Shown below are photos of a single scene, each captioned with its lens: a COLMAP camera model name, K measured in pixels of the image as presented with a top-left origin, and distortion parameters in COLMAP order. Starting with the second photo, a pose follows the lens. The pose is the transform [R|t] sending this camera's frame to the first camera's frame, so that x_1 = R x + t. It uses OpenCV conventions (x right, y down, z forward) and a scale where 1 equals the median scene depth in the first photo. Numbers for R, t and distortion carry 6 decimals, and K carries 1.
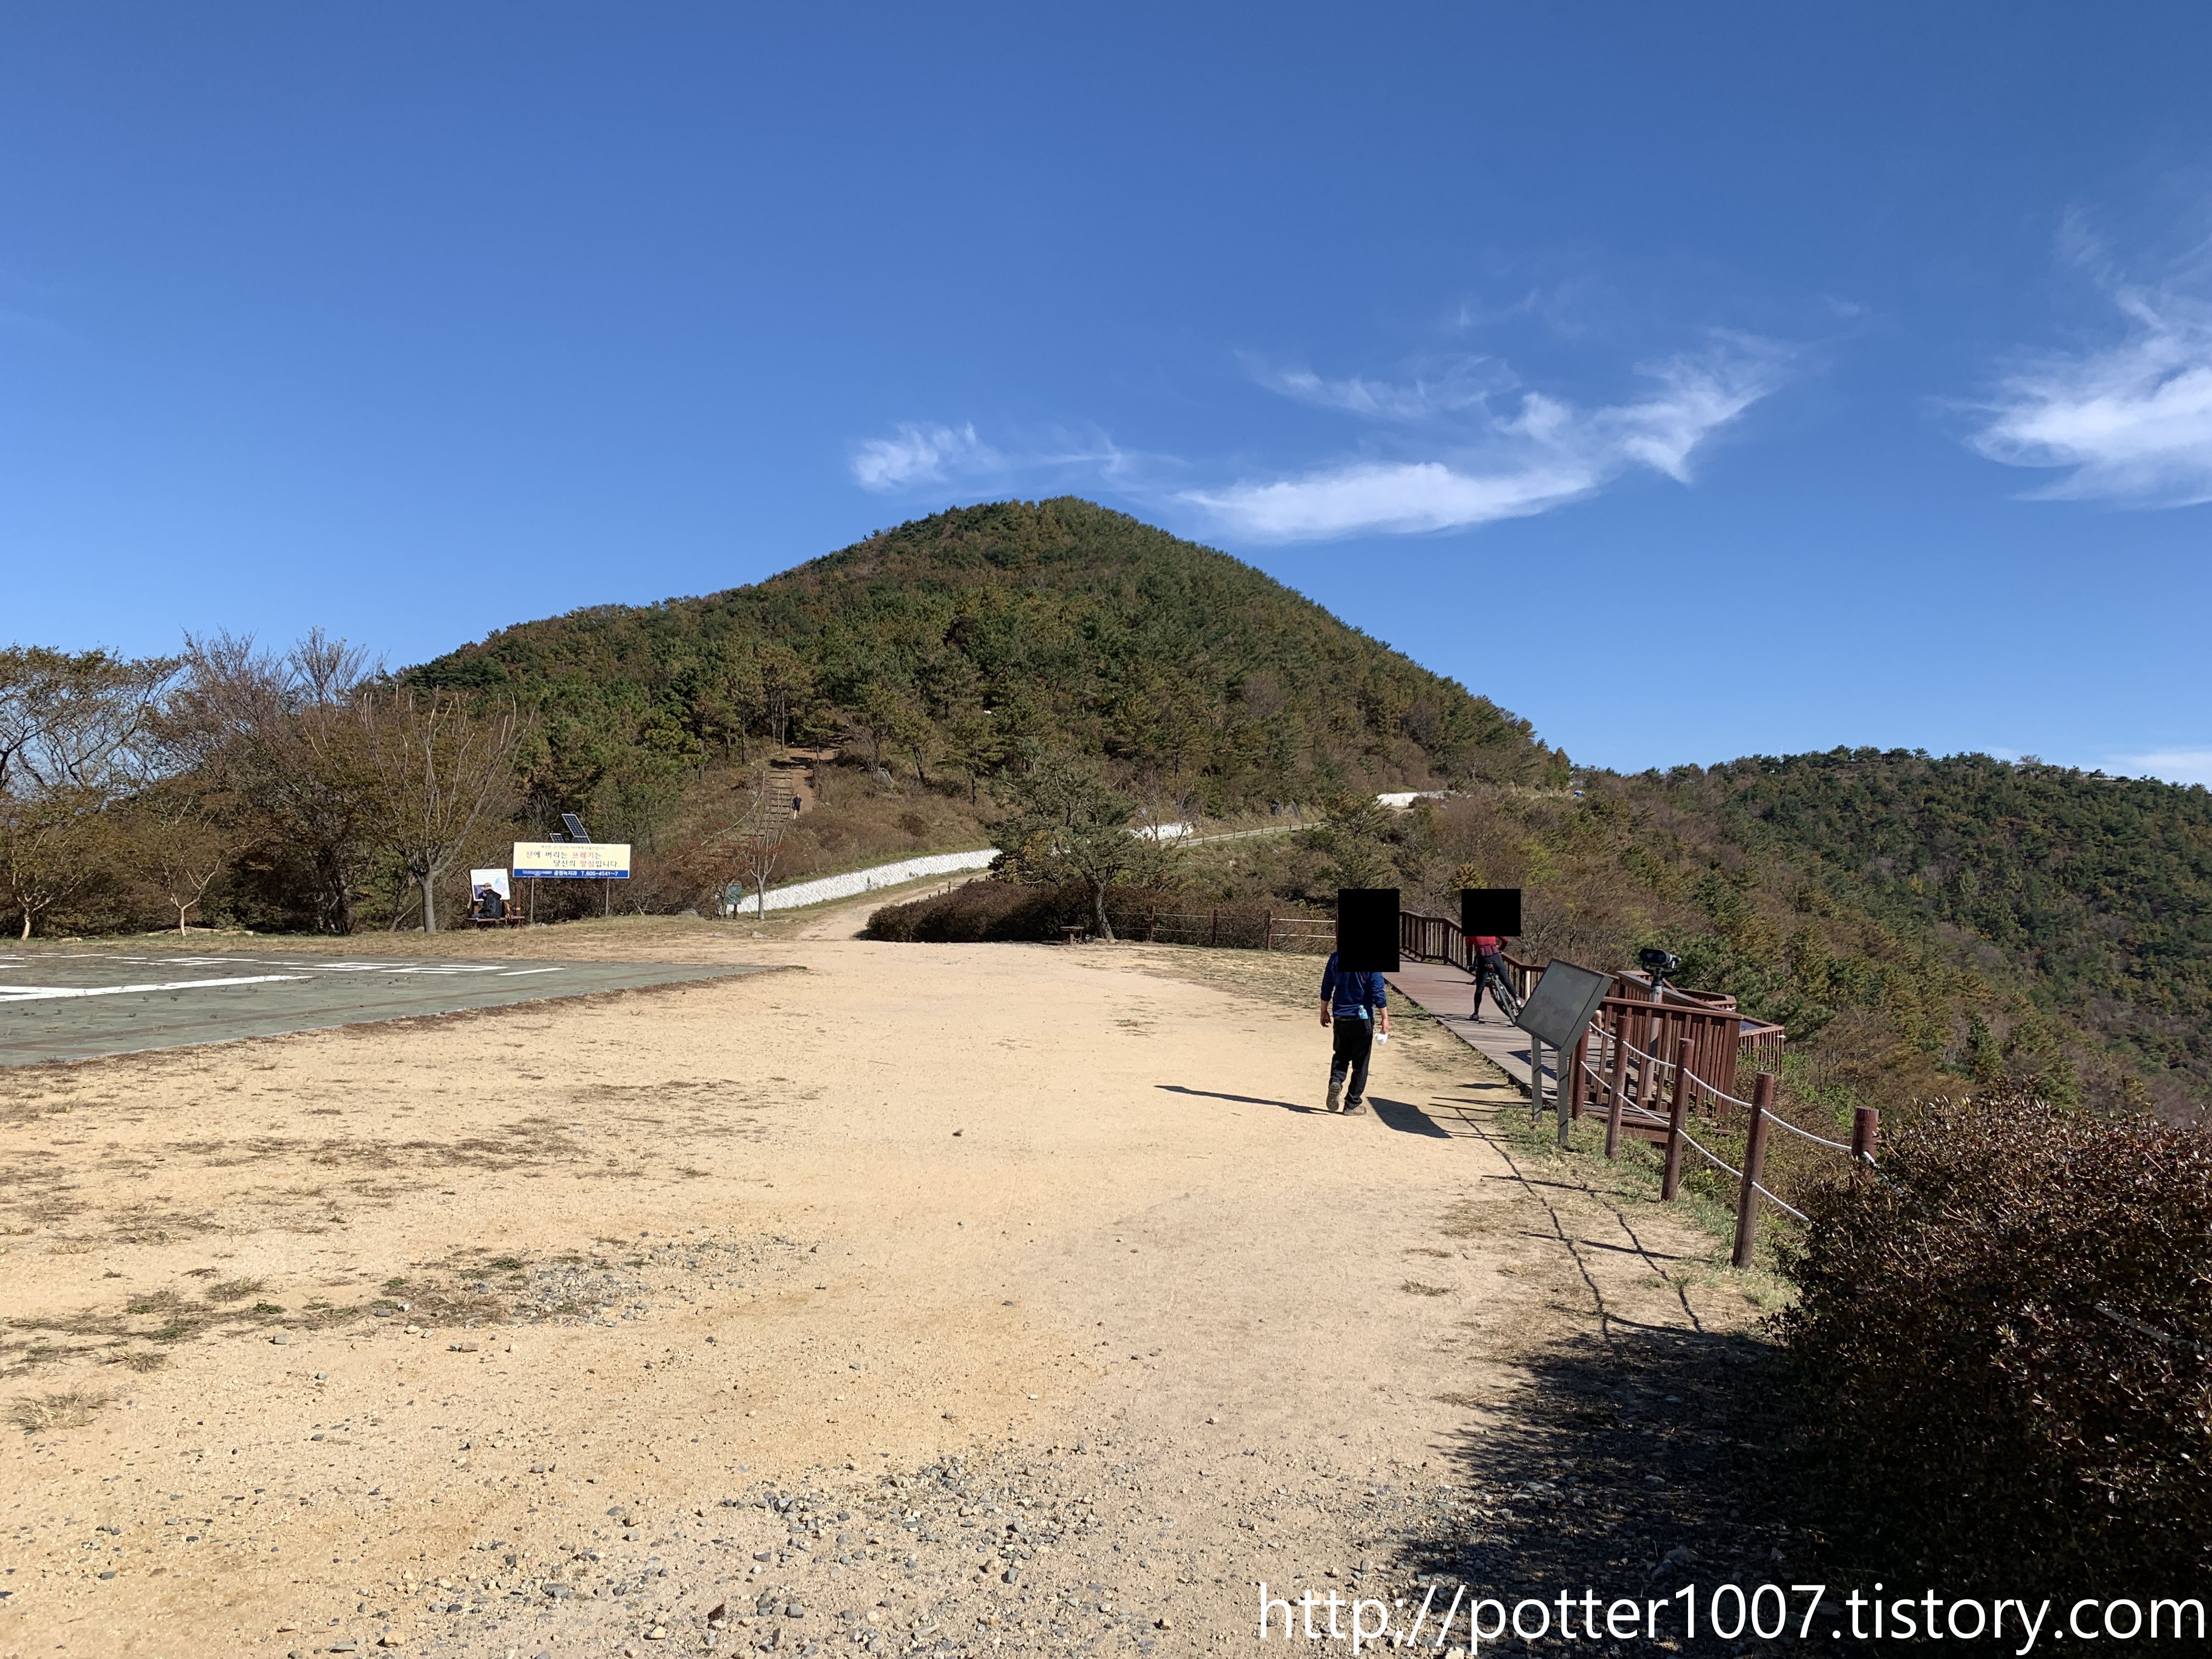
lens RADIAL K [[1625.4, 0, 1118.9], [0, 1625.4, 801.6], [0, 0, 1]] dist [0.000933, 0.005886]
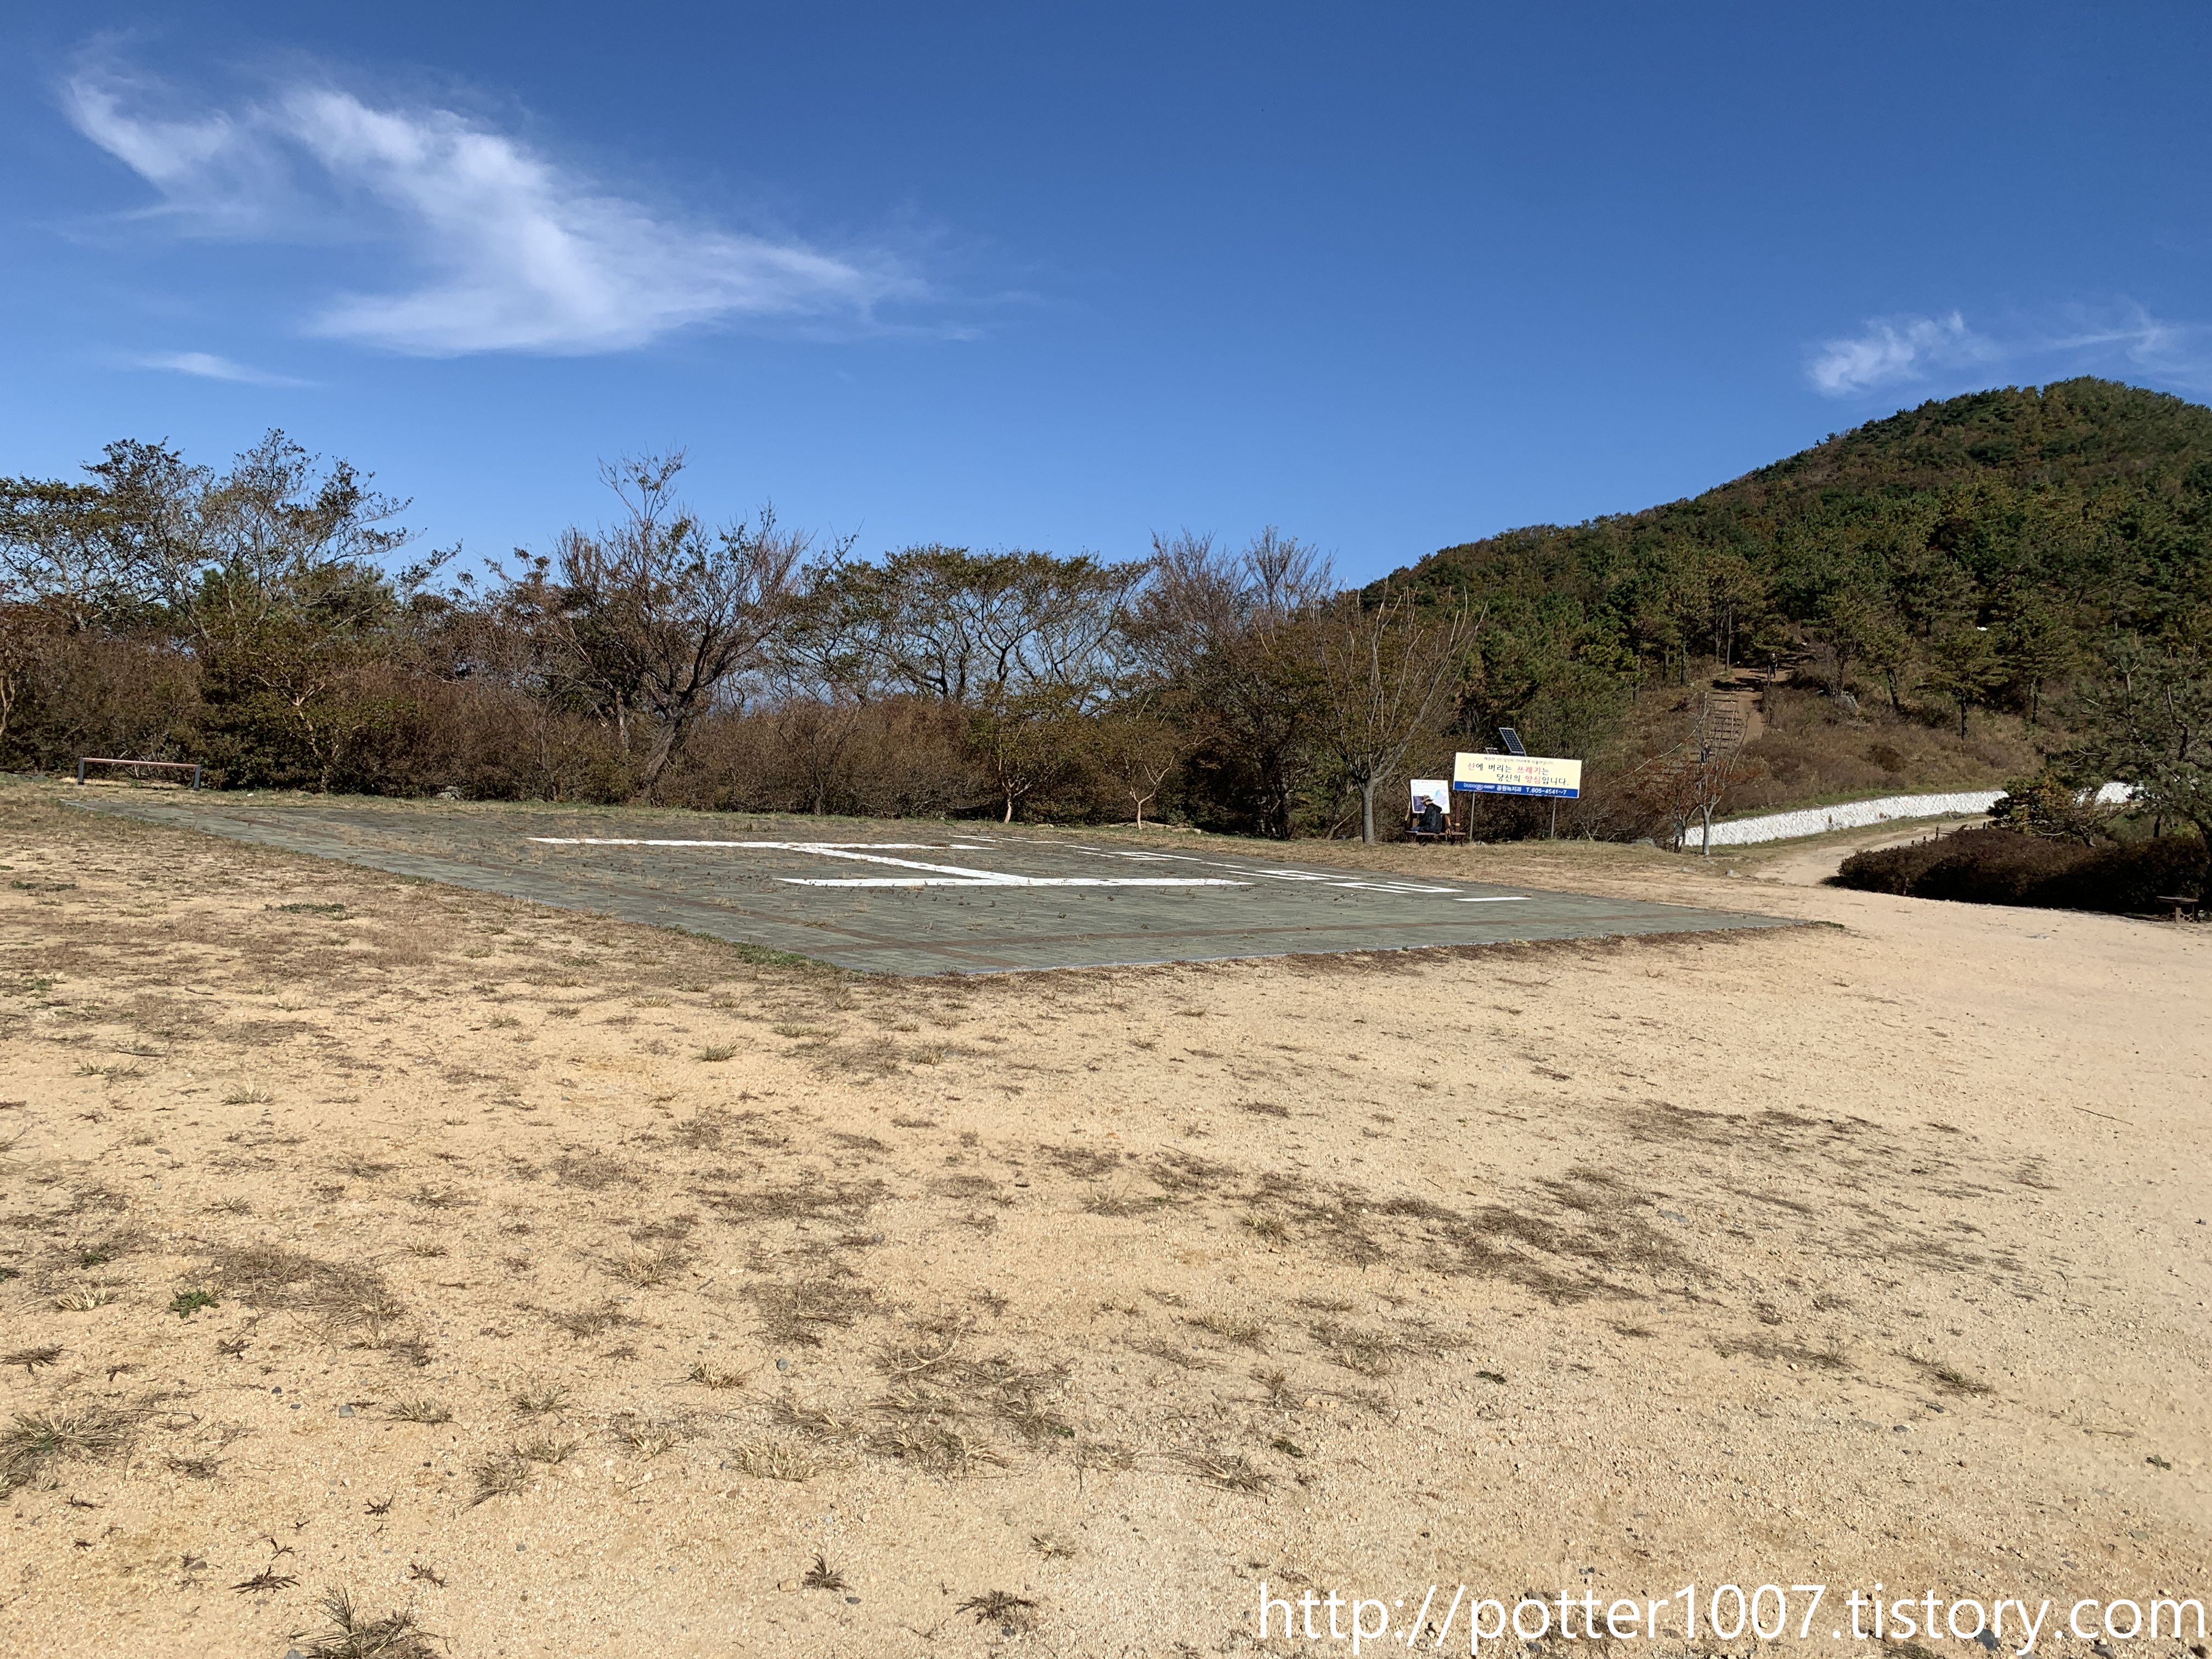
lens RADIAL K [[1625.4, 0, 1118.9], [0, 1625.4, 801.6], [0, 0, 1]] dist [0.000933, 0.005886]
pose [[0.854285, 0.055599, -0.516822, -0.056356], [-0.032702, 0.998042, 0.053312, 0.009888], [0.518775, -0.028642, 0.854431, 0.112616]]
